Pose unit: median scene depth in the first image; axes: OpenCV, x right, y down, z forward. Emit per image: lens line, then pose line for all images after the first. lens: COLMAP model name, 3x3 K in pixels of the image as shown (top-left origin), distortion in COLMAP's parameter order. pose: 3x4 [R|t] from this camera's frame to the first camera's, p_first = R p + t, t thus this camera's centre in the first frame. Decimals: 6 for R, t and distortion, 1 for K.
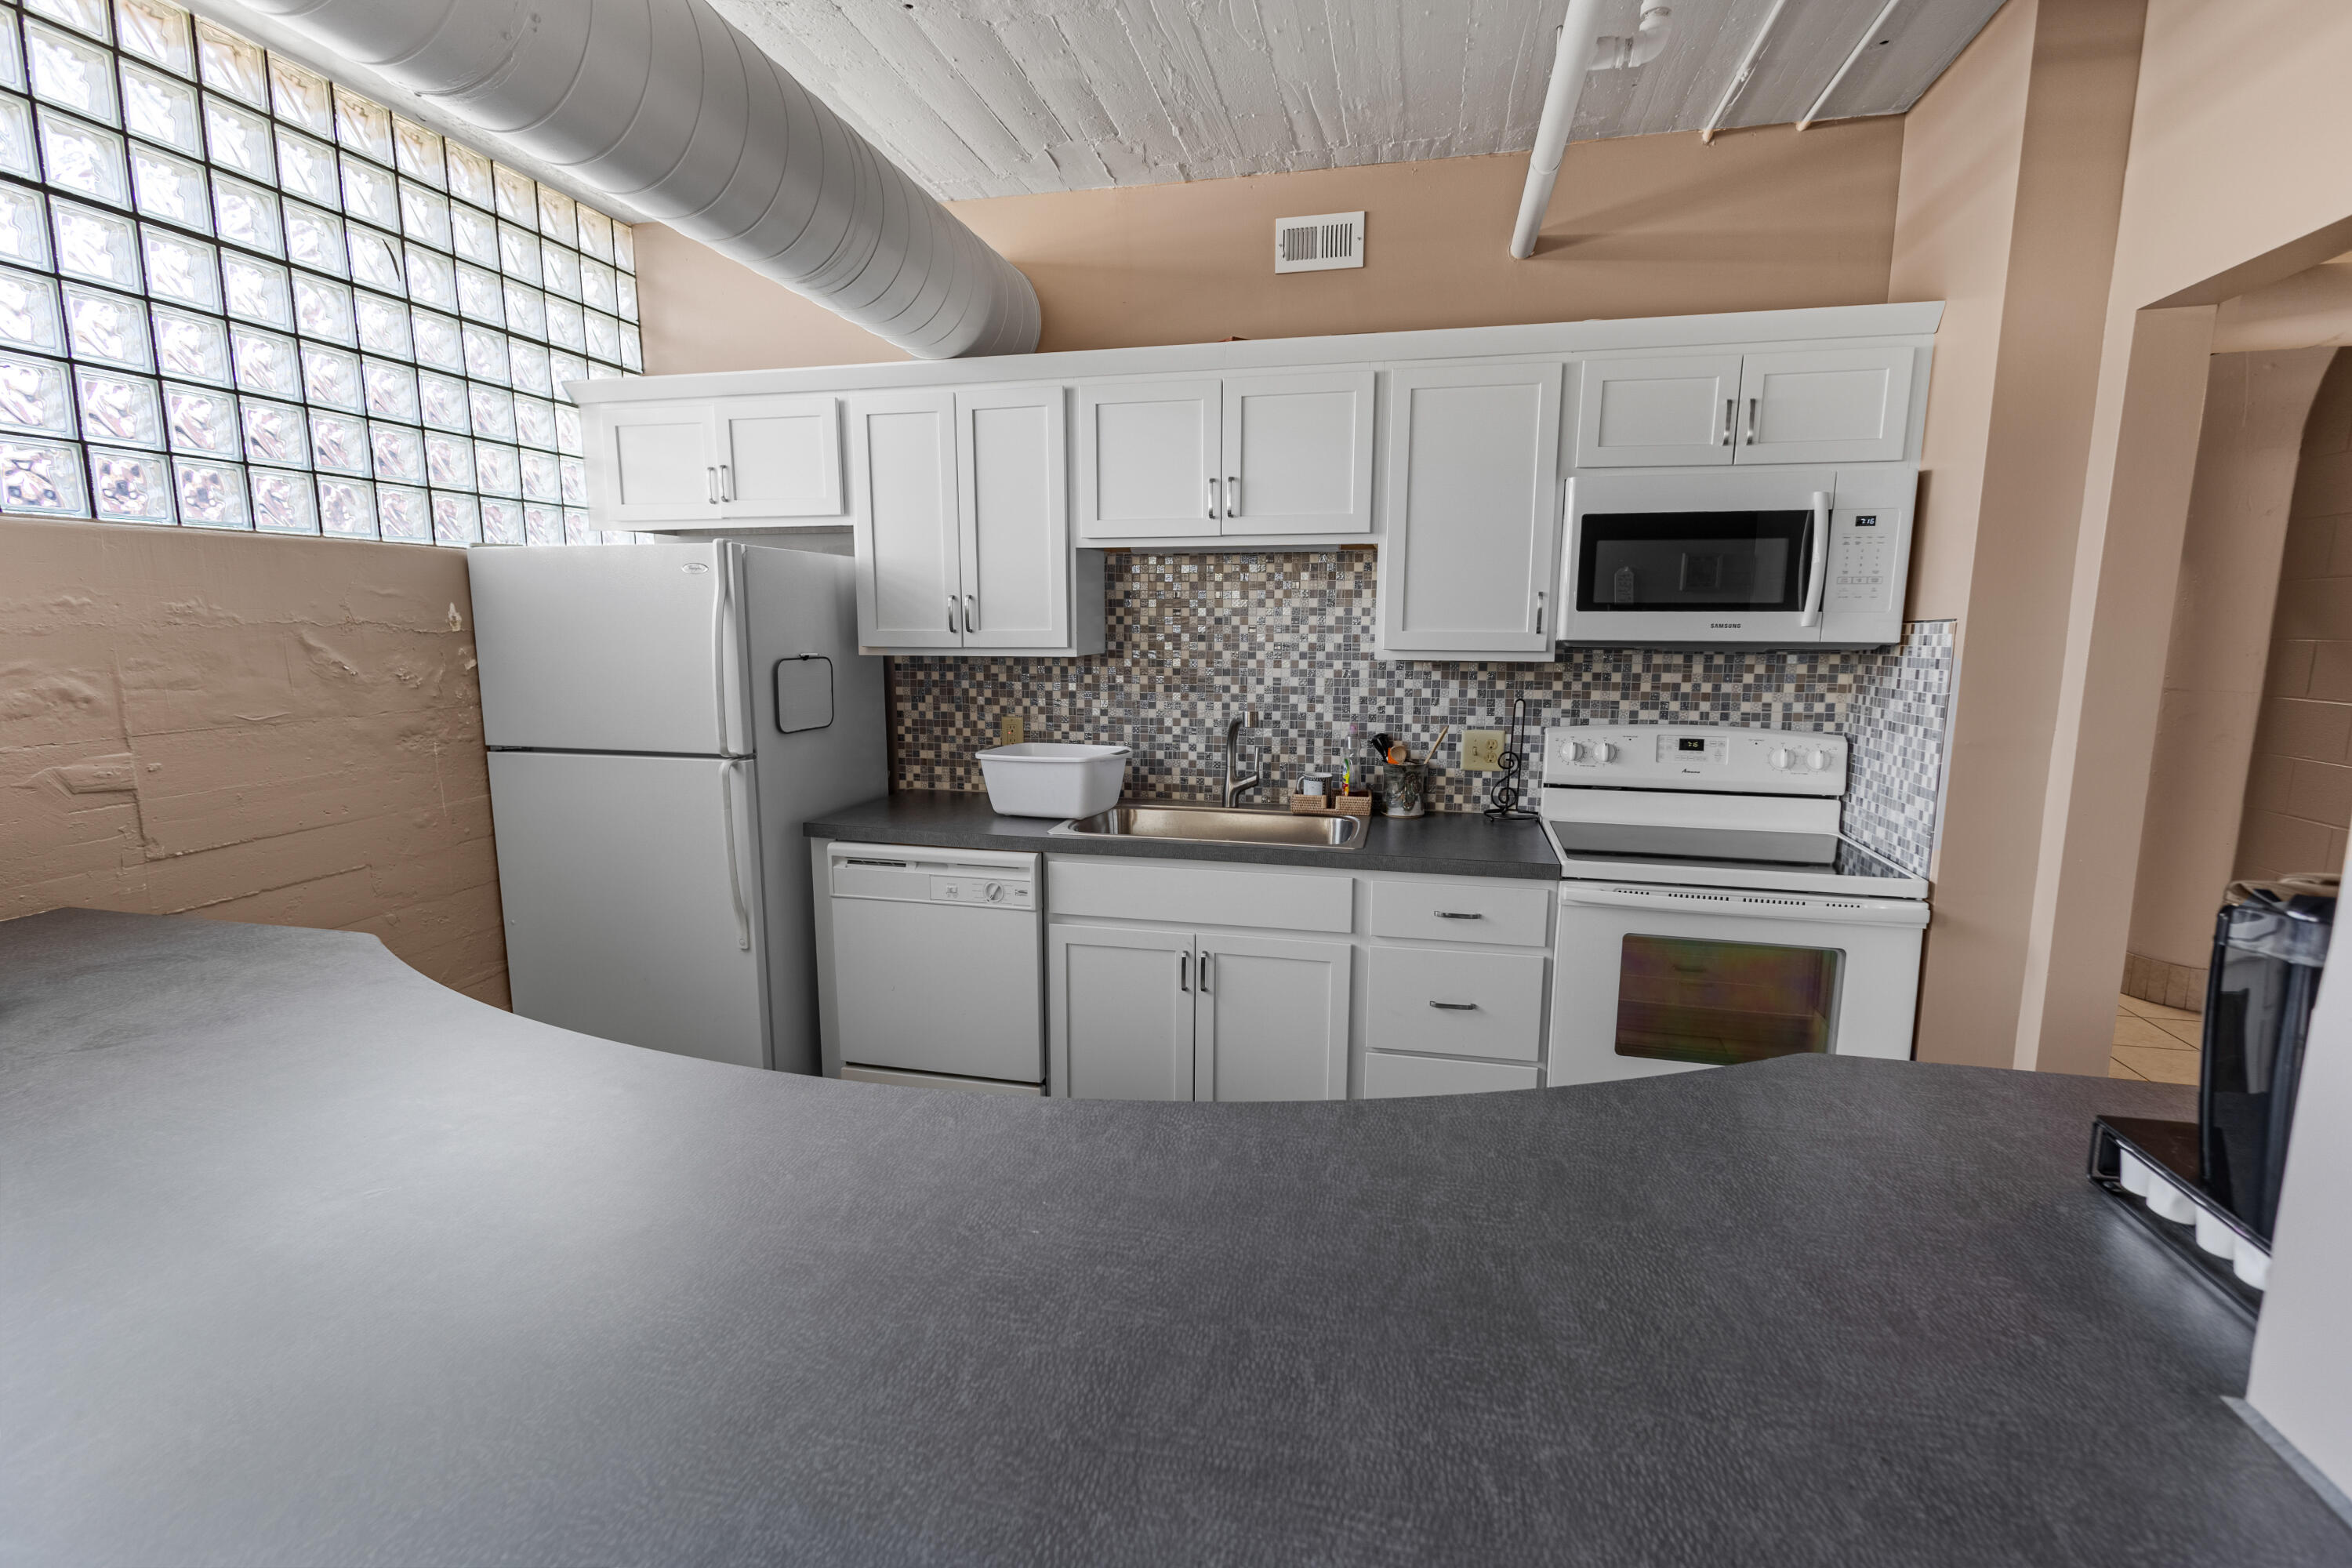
lens RADIAL K [[1080.0, 0, 1176.0], [0, 1080.0, 784.0], [0, 0, 1]] dist [-0.000794, -0.000097]
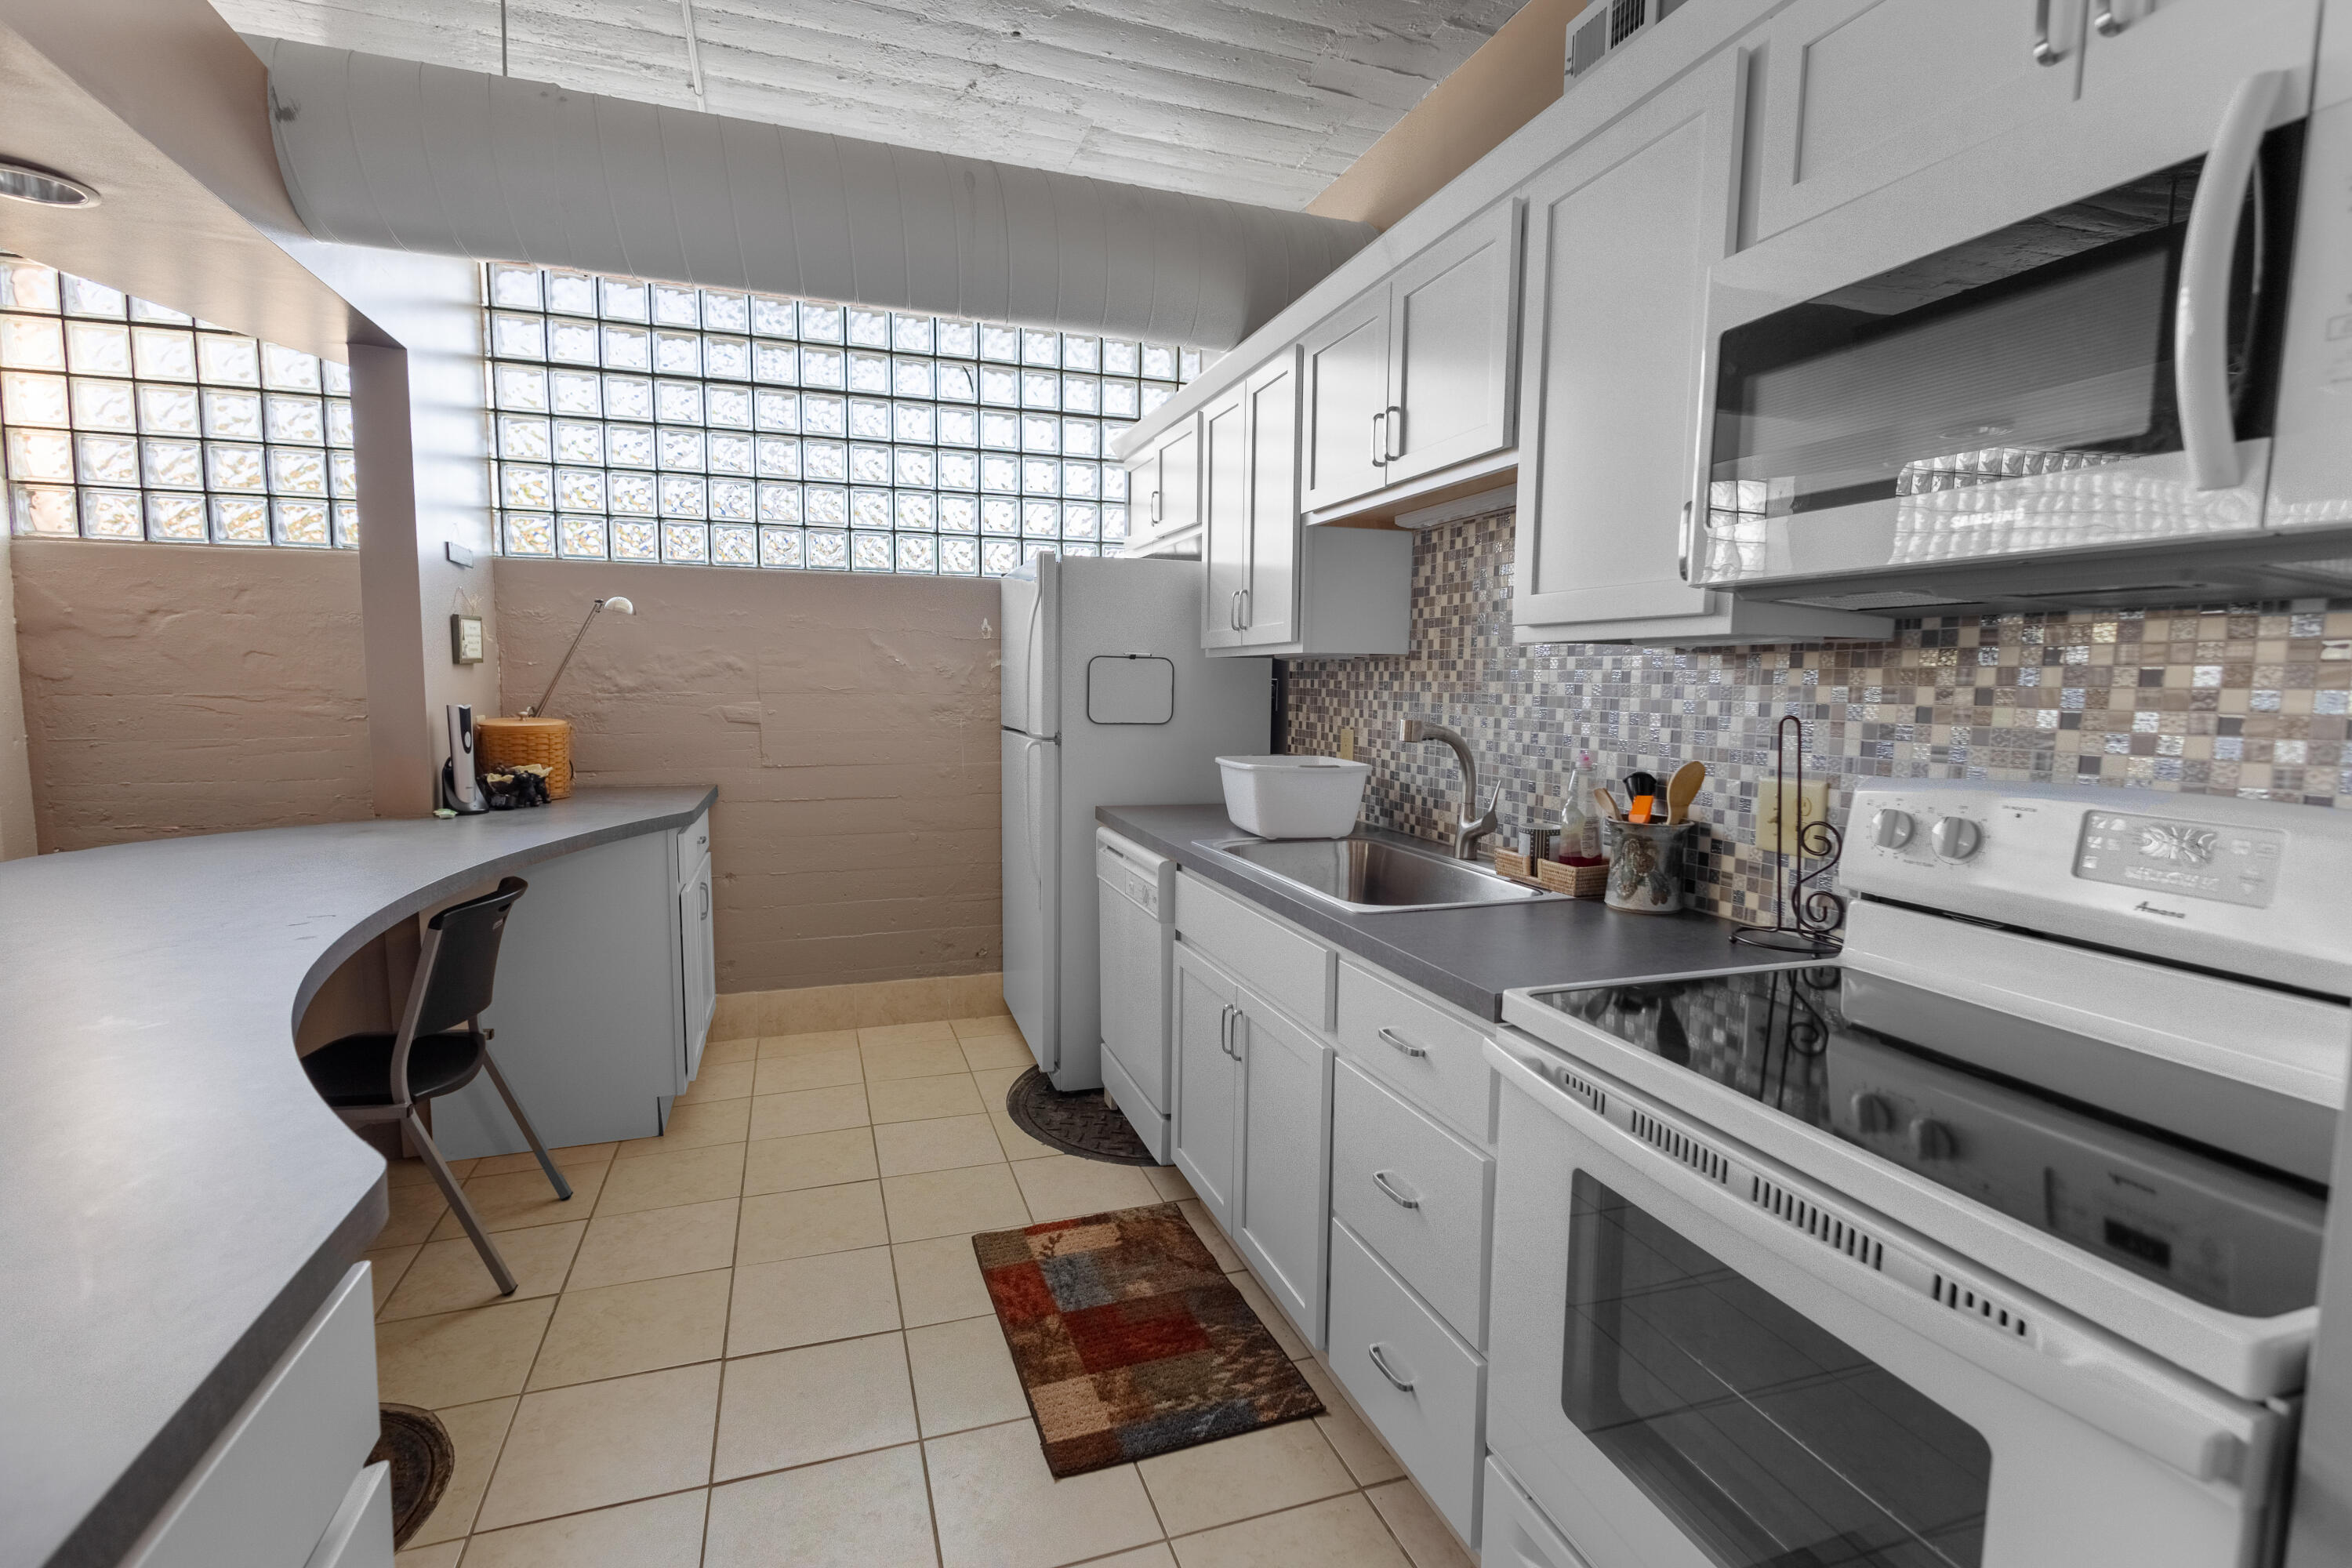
lens RADIAL K [[1086.8, 0, 1127.4], [0, 1086.8, 786.8], [0, 0, 1]] dist [0.016124, -0.000047]
pose [[0.509203, 0.091311, -0.855789, 0.572749], [-0.141026, 0.989768, 0.021694, -0.010801], [0.849014, 0.109642, 0.516870, 0.431090]]
